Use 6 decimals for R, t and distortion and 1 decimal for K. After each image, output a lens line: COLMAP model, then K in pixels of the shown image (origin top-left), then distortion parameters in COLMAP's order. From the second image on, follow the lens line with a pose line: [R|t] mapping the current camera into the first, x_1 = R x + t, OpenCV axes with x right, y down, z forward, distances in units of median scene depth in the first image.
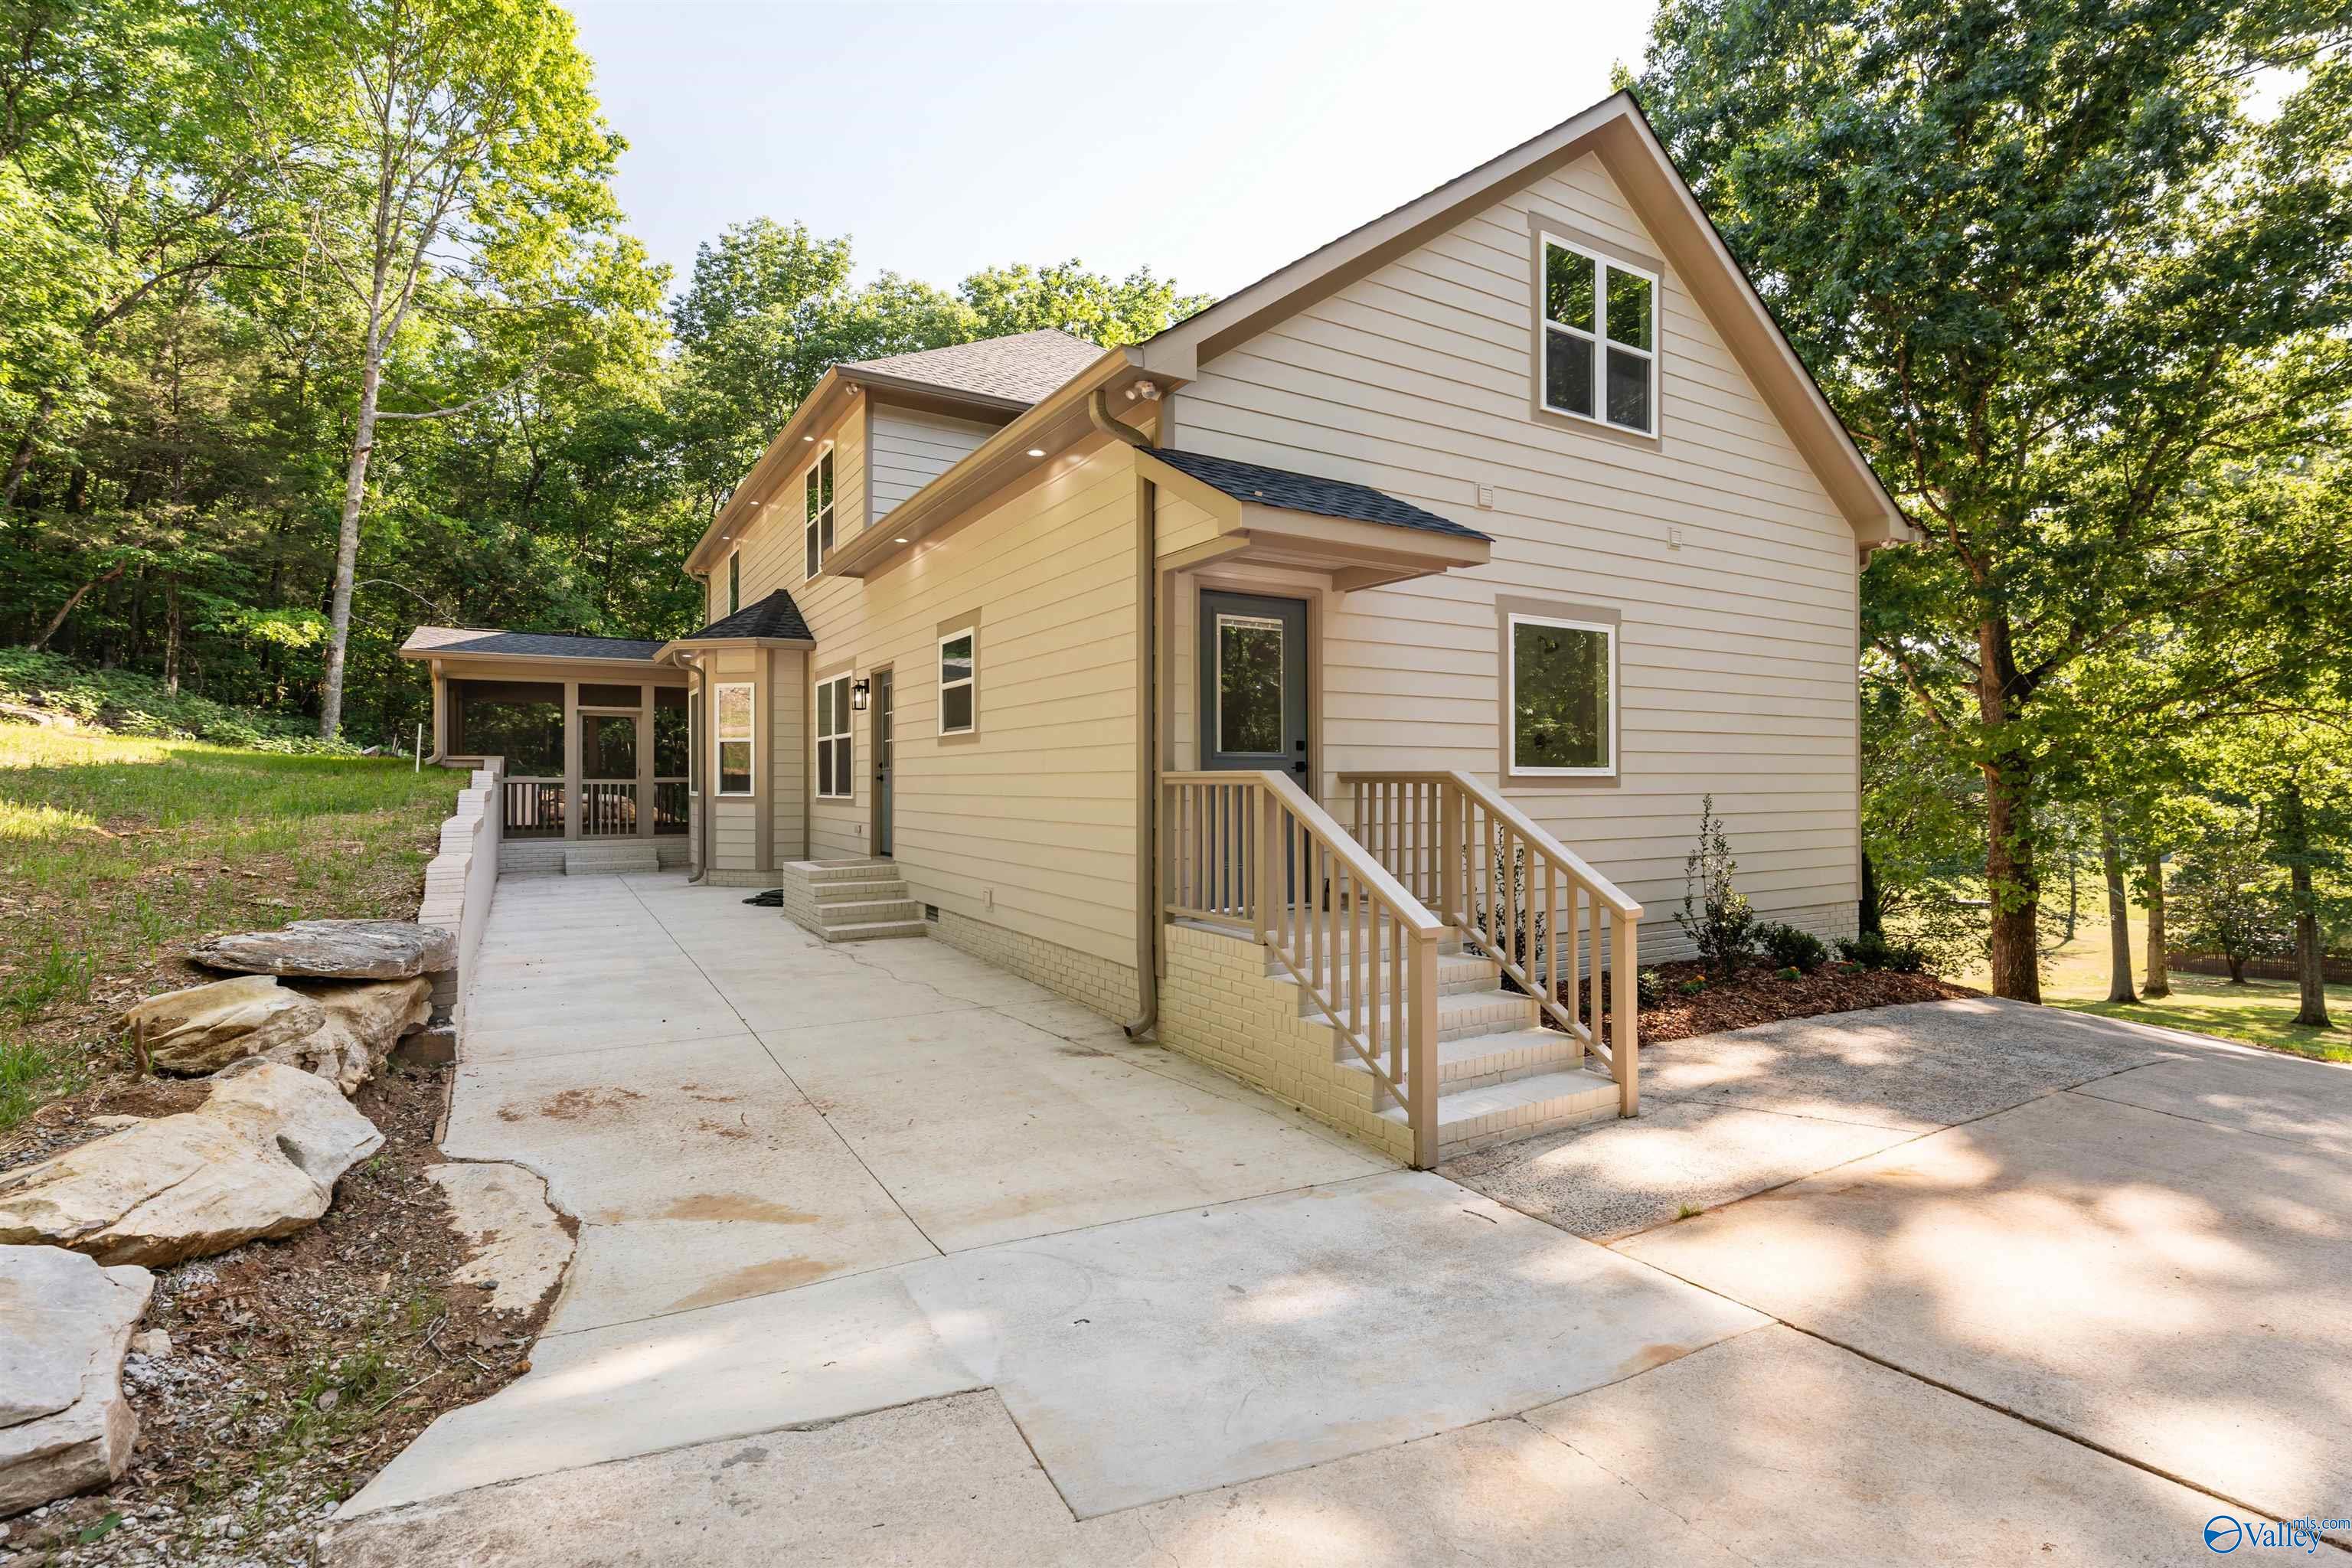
lens RADIAL K [[1051.9, 0, 1175.2], [0, 1051.9, 796.6], [0, 0, 1]] dist [0.001637, -0.000167]
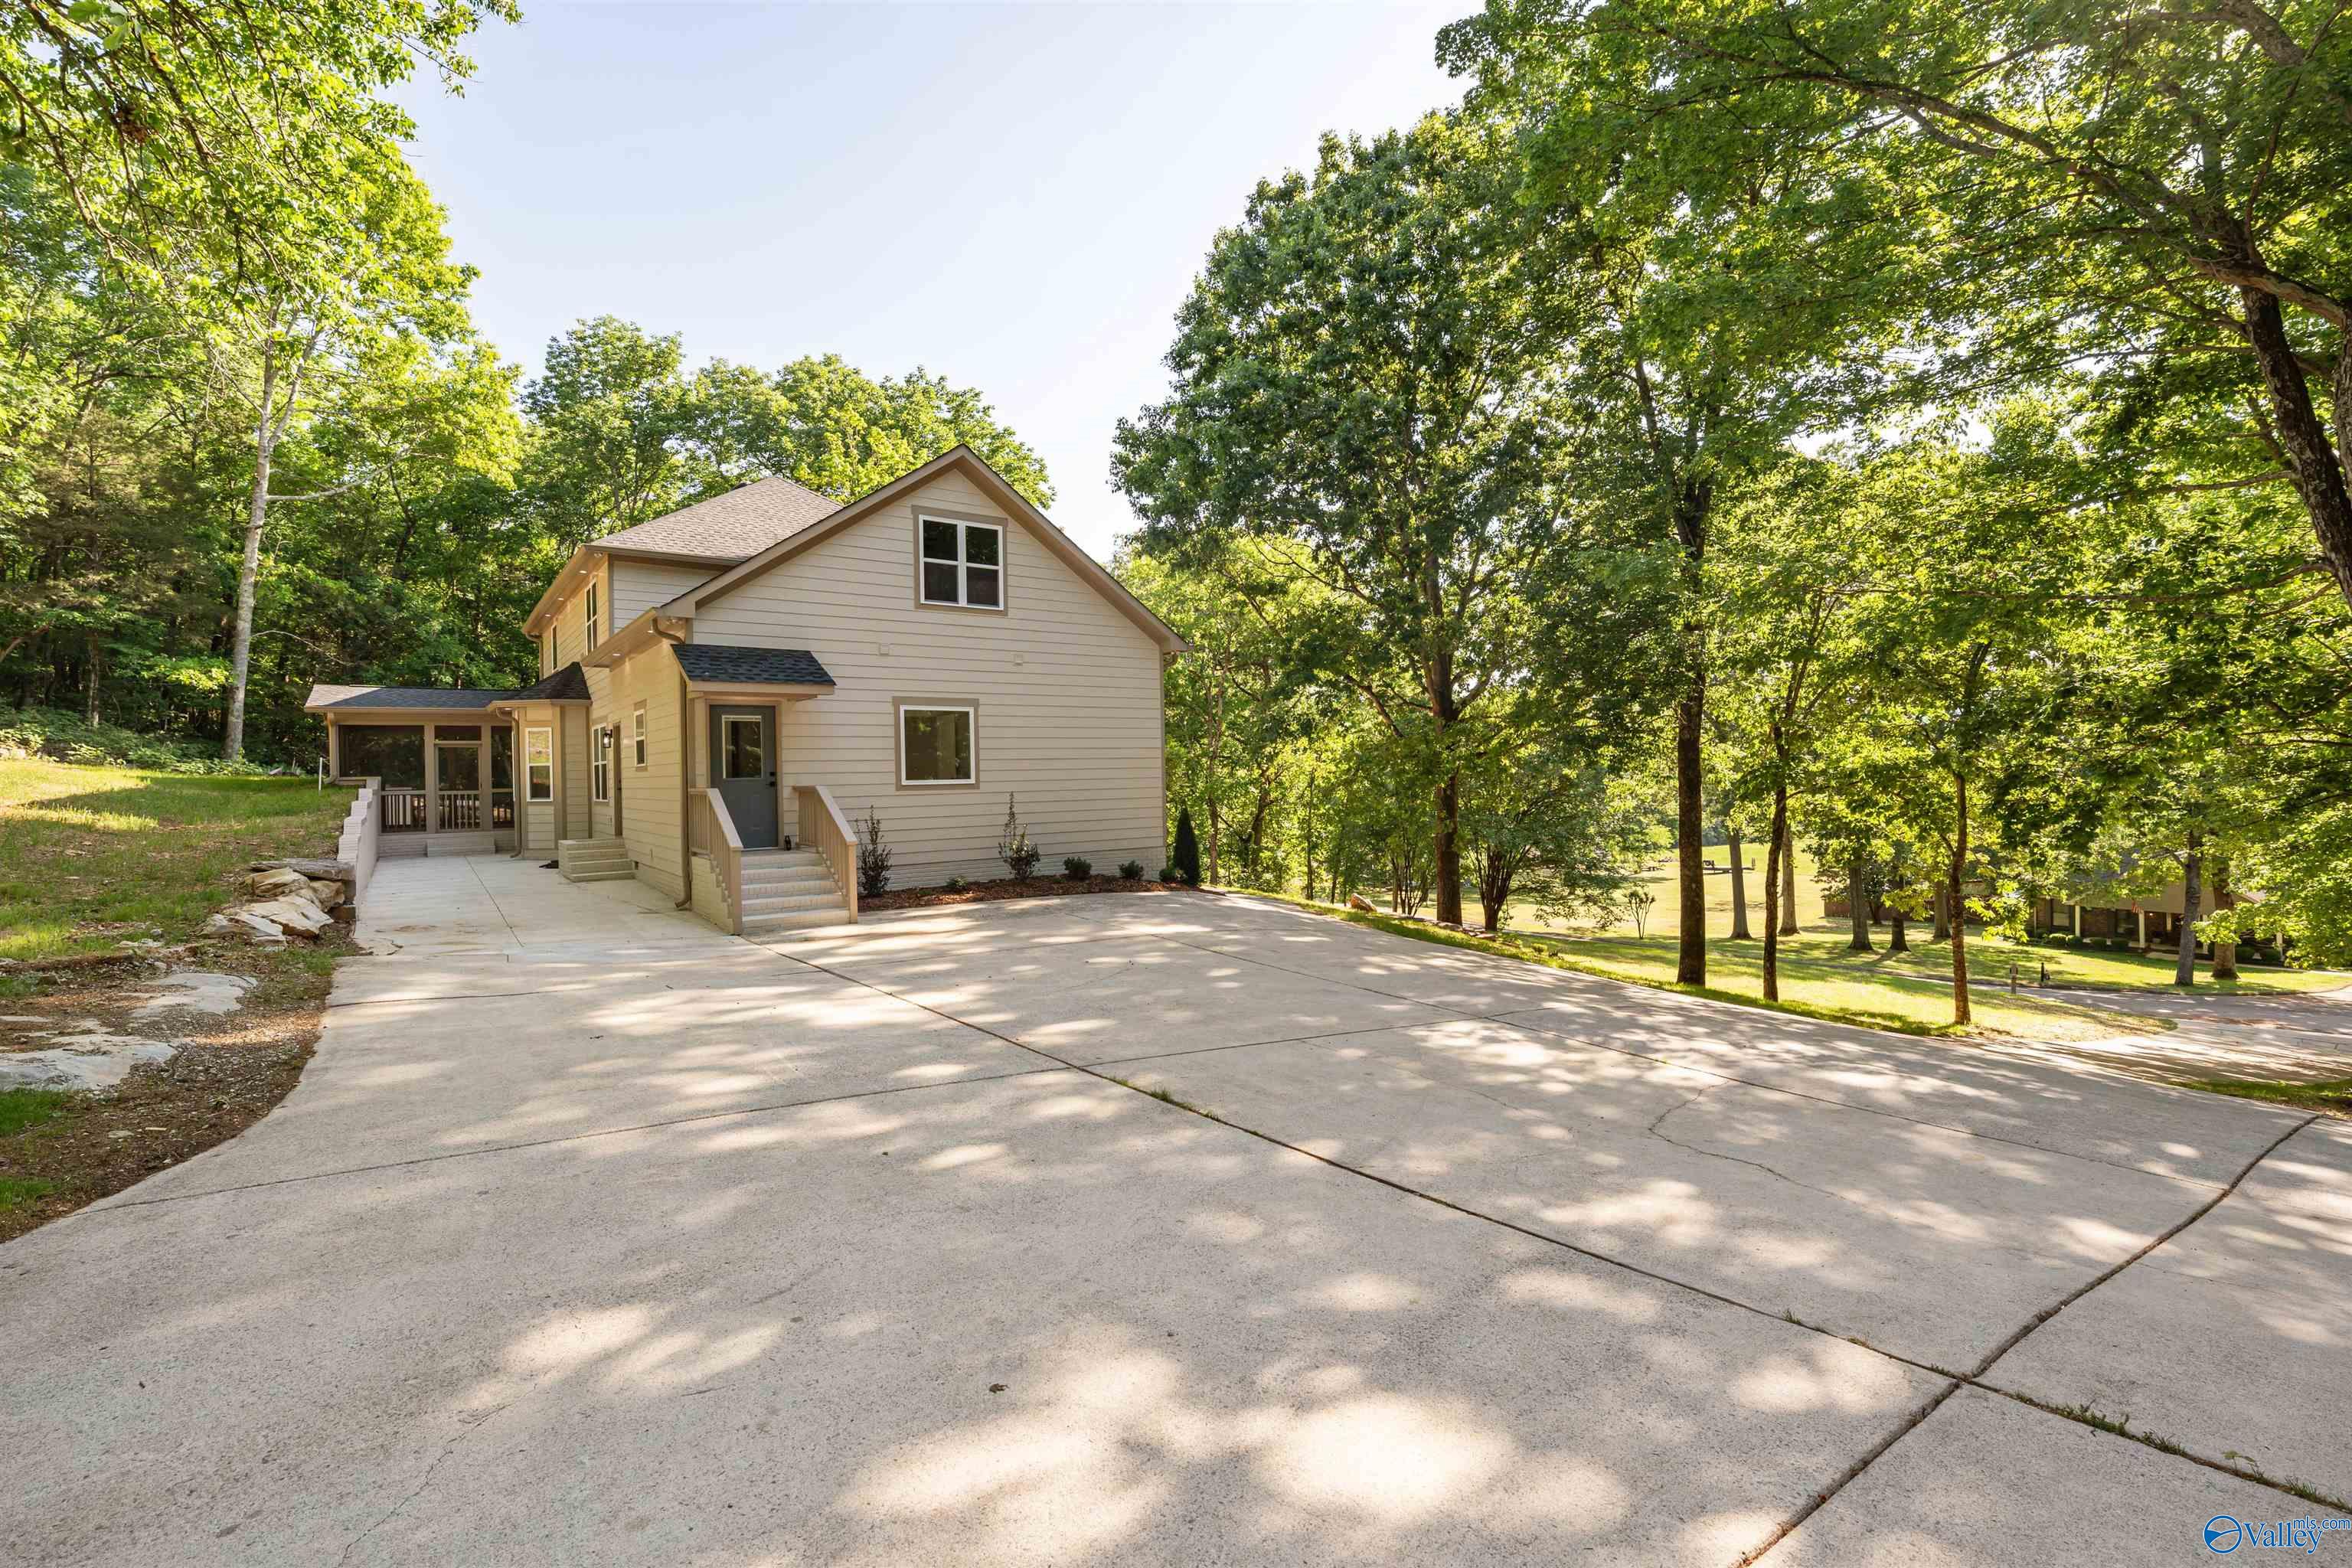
lens RADIAL K [[1026.4, 0, 1183.2], [0, 1026.4, 794.8], [0, 0, 1]] dist [0.000562, -0.000238]
pose [[0.995762, -0.019302, 0.089917, 0.223297], [0.018761, 0.999800, 0.006853, -0.001388], [-0.090031, -0.005137, 0.995926, -0.338781]]
